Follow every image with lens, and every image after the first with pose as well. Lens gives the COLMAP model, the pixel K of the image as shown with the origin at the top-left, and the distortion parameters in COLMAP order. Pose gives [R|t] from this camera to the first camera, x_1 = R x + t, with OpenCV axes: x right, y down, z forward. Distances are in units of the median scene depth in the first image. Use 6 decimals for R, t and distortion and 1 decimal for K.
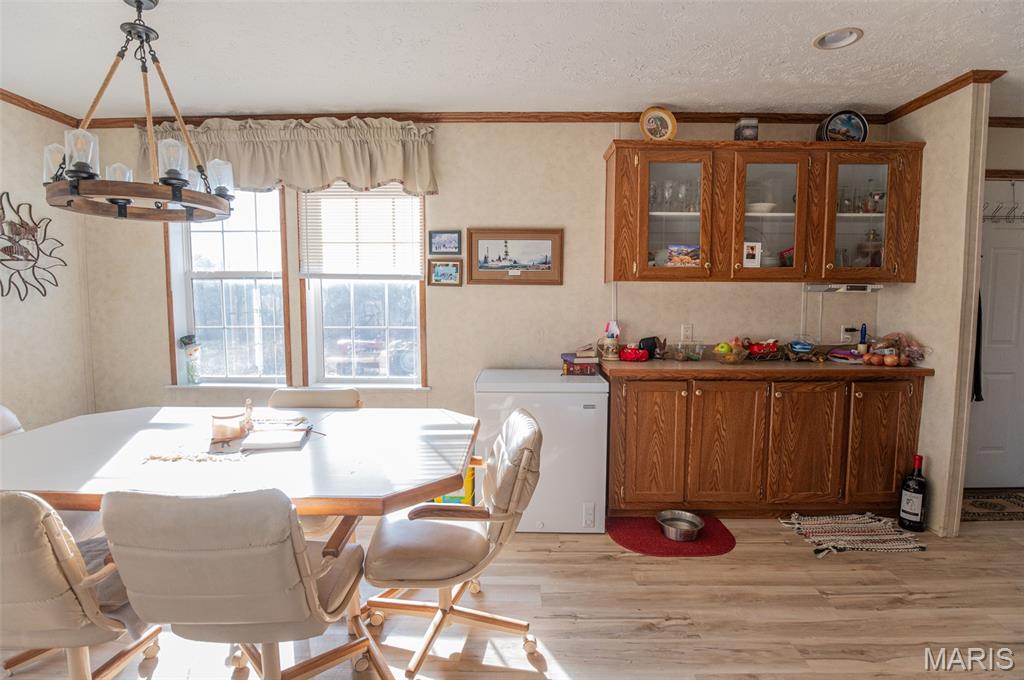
lens RADIAL K [[502.1, 0, 516.7], [0, 502.1, 335.9], [0, 0, 1]] dist [-0.019053, -0.007366]
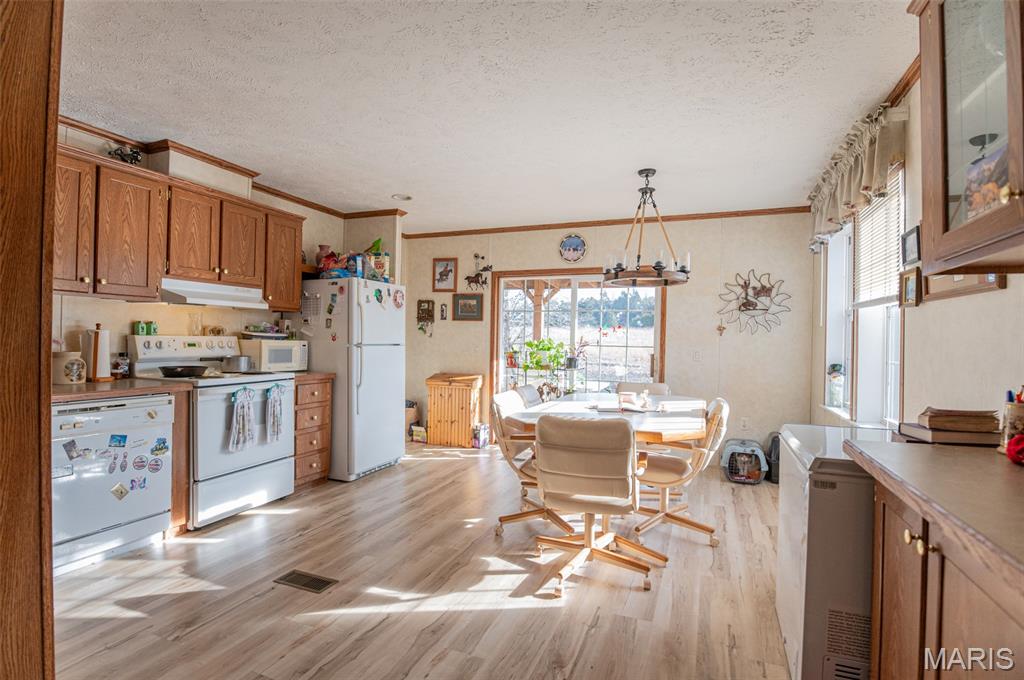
lens RADIAL K [[502.1, 0, 510.5], [0, 502.1, 340.2], [0, 0, 1]] dist [-0.019053, -0.007366]
pose [[-0.360632, -0.010270, -0.932652, 0.848034], [-0.095208, 0.995122, 0.025857, -0.019148], [0.927836, 0.098121, -0.359850, 0.867684]]
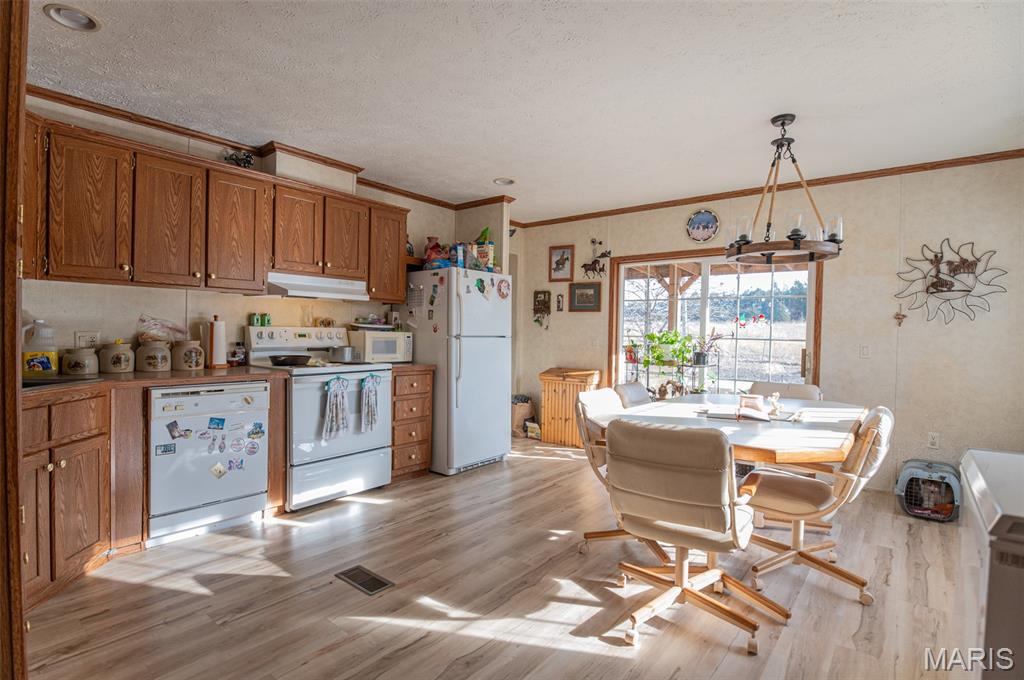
lens RADIAL K [[502.1, 0, 508.0], [0, 502.1, 341.0], [0, 0, 1]] dist [-0.019053, -0.007366]
pose [[-0.623484, -0.002376, -0.781833, 0.661599], [-0.083927, 0.994421, 0.063907, -0.015518], [0.777319, 0.105461, -0.620204, 0.931065]]
